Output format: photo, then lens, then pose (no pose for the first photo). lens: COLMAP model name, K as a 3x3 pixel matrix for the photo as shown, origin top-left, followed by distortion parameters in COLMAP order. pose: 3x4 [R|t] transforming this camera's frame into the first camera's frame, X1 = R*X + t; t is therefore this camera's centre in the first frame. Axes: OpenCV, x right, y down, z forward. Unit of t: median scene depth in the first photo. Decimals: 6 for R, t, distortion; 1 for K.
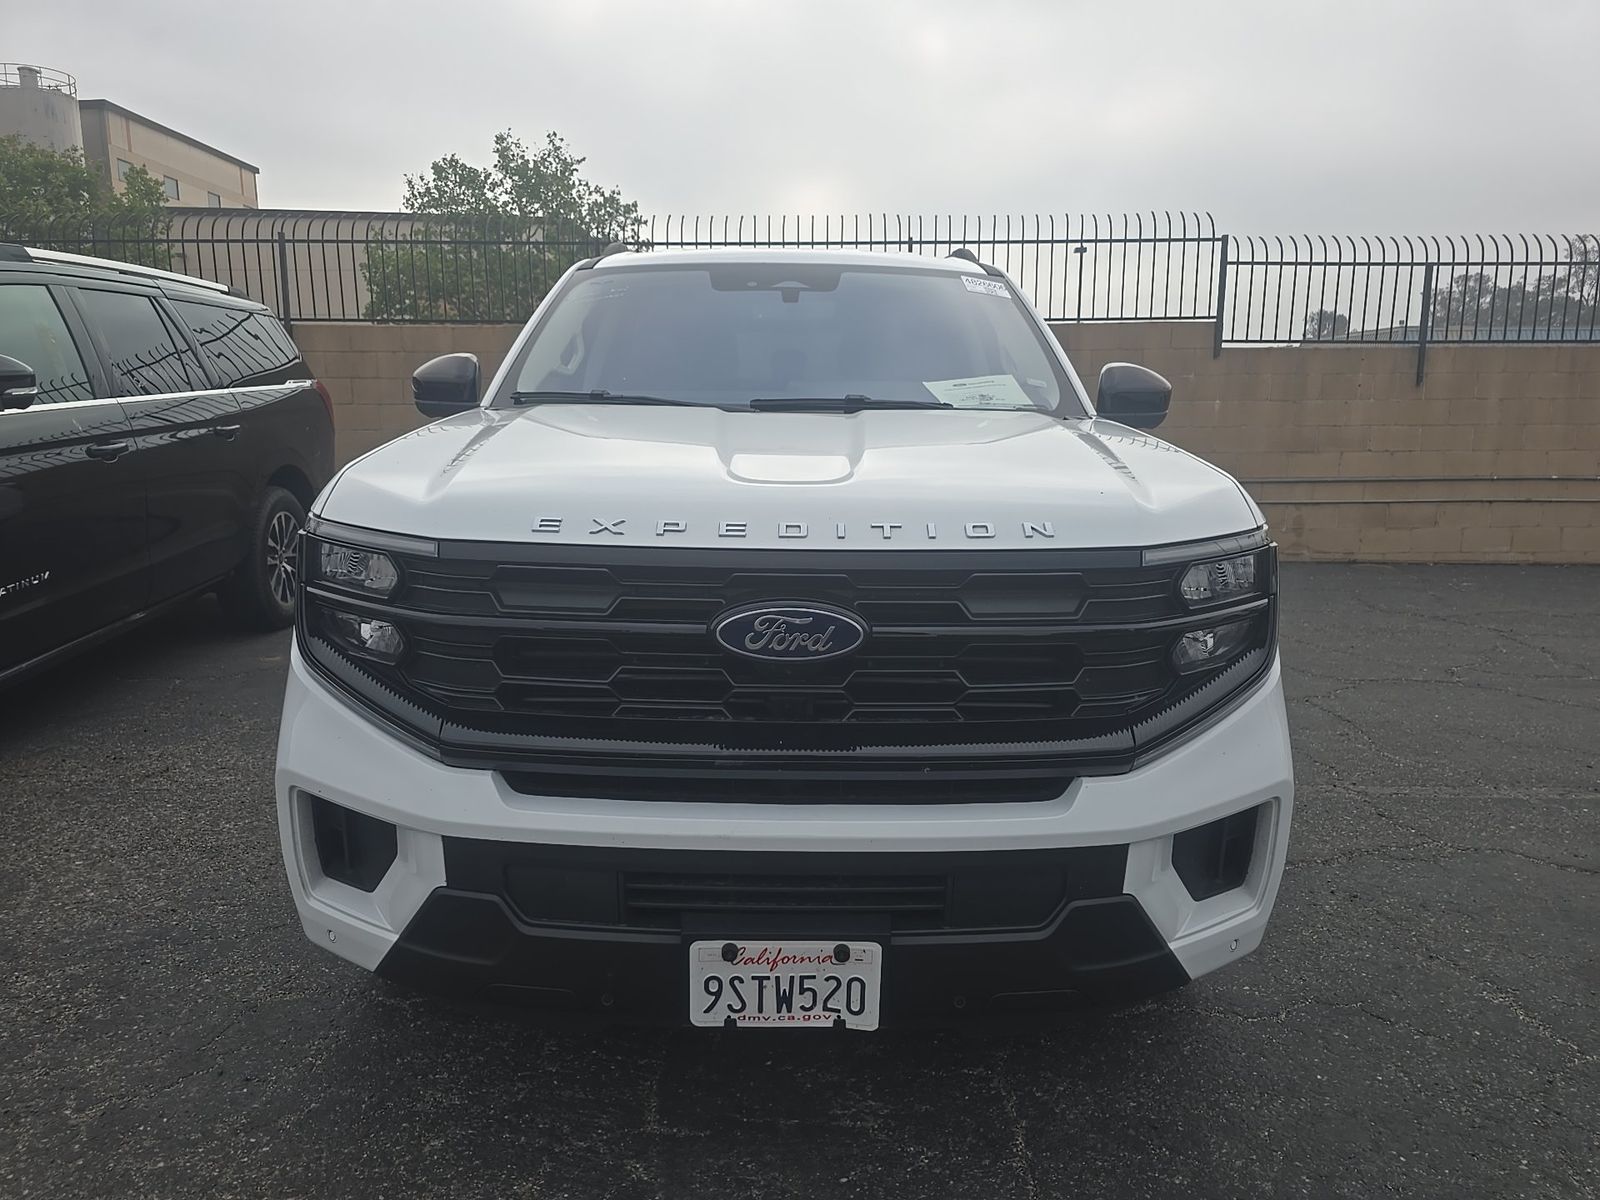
lens RADIAL K [[1063.0, 0, 800.0], [0, 1063.0, 600.0], [0, 0, 1]] dist [0.033654, -0.031930]
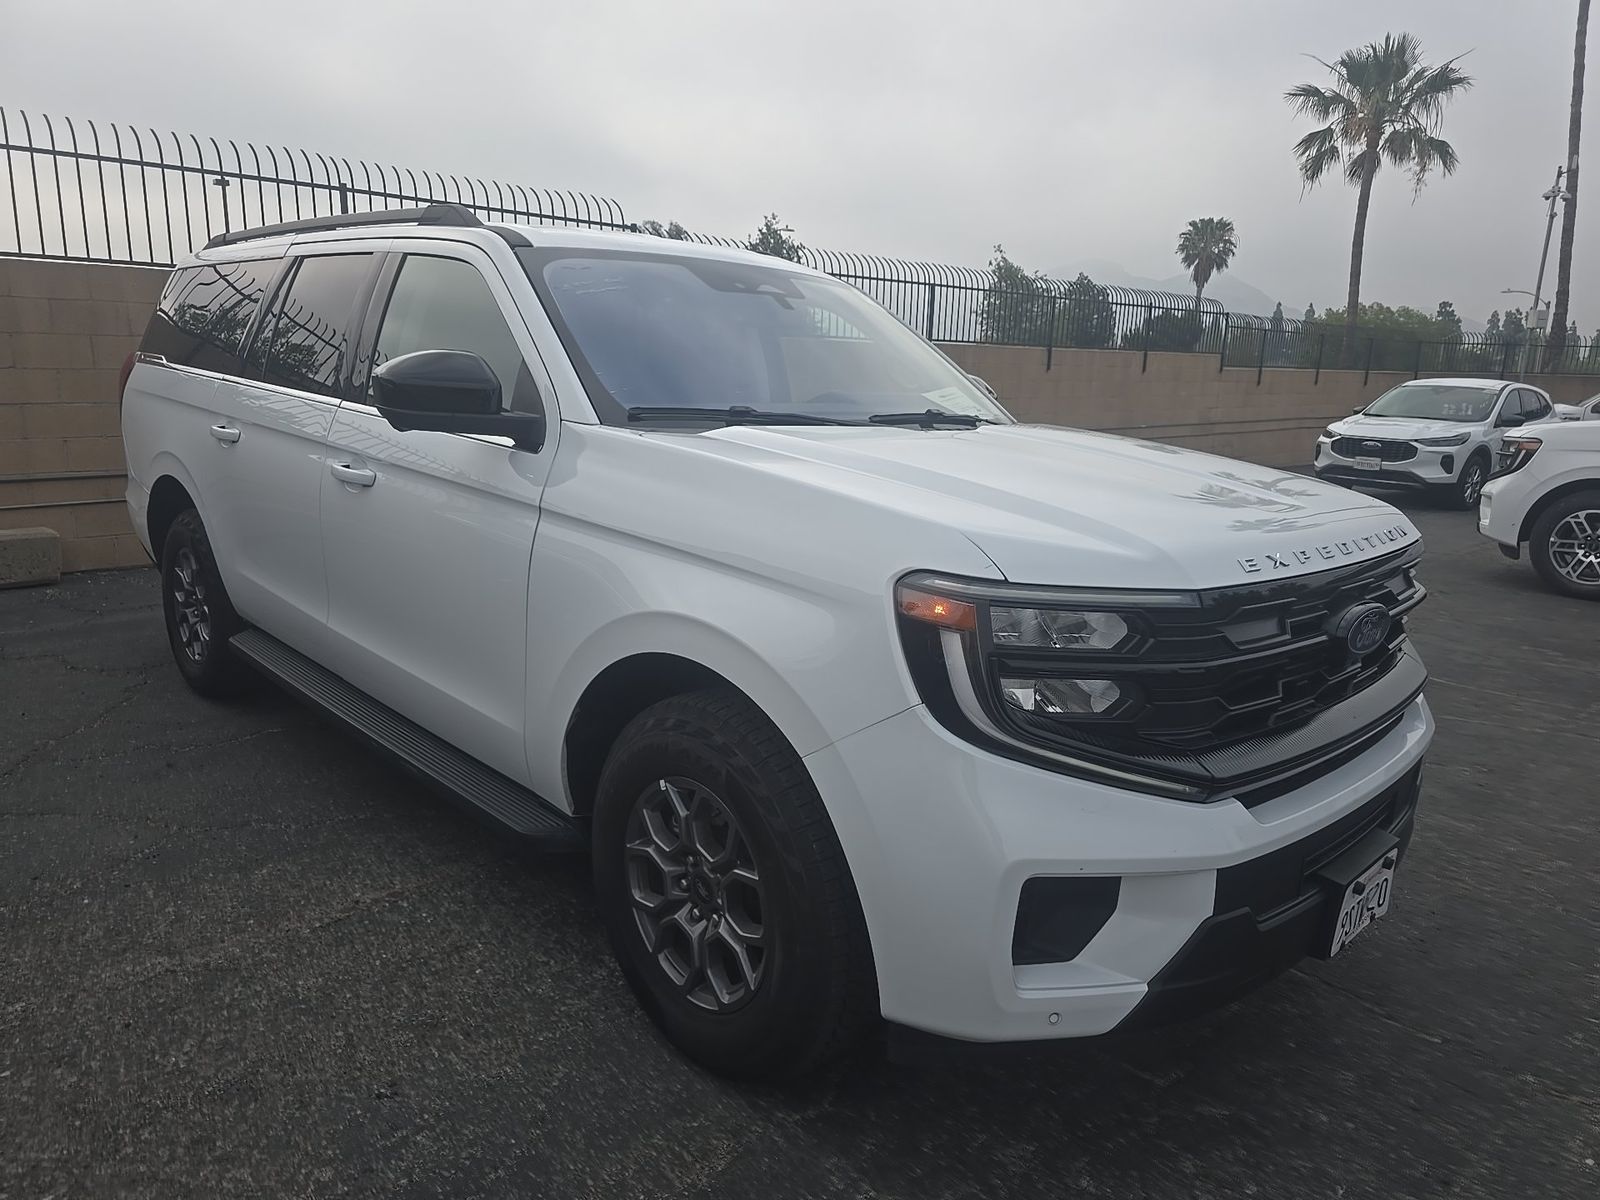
lens RADIAL K [[1063.0, 0, 800.0], [0, 1063.0, 600.0], [0, 0, 1]] dist [0.033654, -0.031930]
pose [[0.726088, -0.127483, 0.675681, -0.739344], [0.099490, 0.991800, 0.080214, -0.094204], [-0.680366, 0.008981, 0.732817, 0.283664]]
